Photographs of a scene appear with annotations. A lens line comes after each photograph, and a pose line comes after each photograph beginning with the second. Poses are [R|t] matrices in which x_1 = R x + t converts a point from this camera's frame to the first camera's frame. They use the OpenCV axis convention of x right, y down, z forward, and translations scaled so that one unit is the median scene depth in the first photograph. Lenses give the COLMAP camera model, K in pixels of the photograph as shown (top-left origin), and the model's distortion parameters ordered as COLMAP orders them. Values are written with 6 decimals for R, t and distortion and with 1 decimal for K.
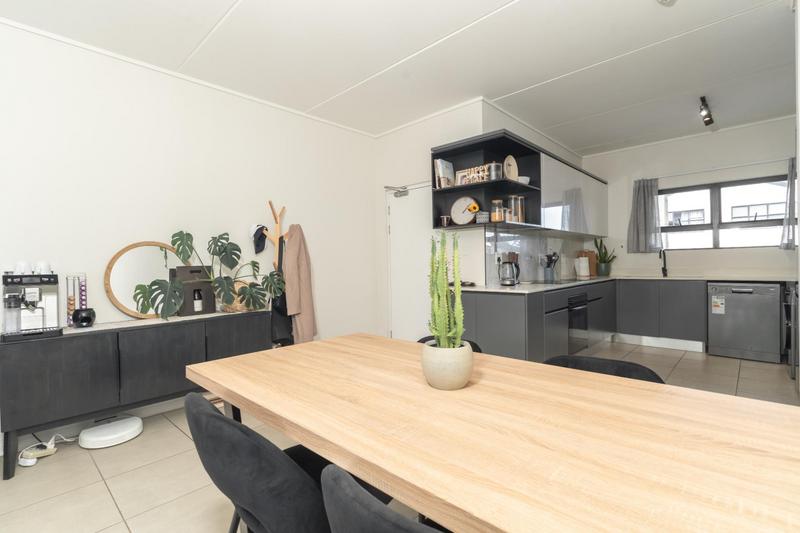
lens RADIAL K [[381.1, 0, 398.3], [0, 381.1, 265.5], [0, 0, 1]] dist [0.005230, 0.002307]
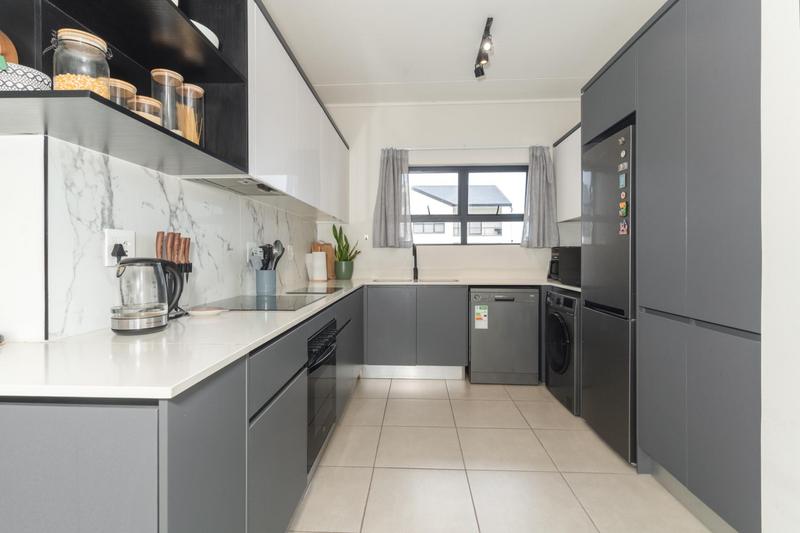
lens RADIAL K [[381.1, 0, 396.7], [0, 381.1, 255.2], [0, 0, 1]] dist [0.005230, 0.002307]
pose [[0.763975, 0.016757, 0.645028, 0.234989], [-0.007191, 0.999822, -0.017458, -0.007953], [-0.645206, 0.008699, 0.763959, 0.586309]]
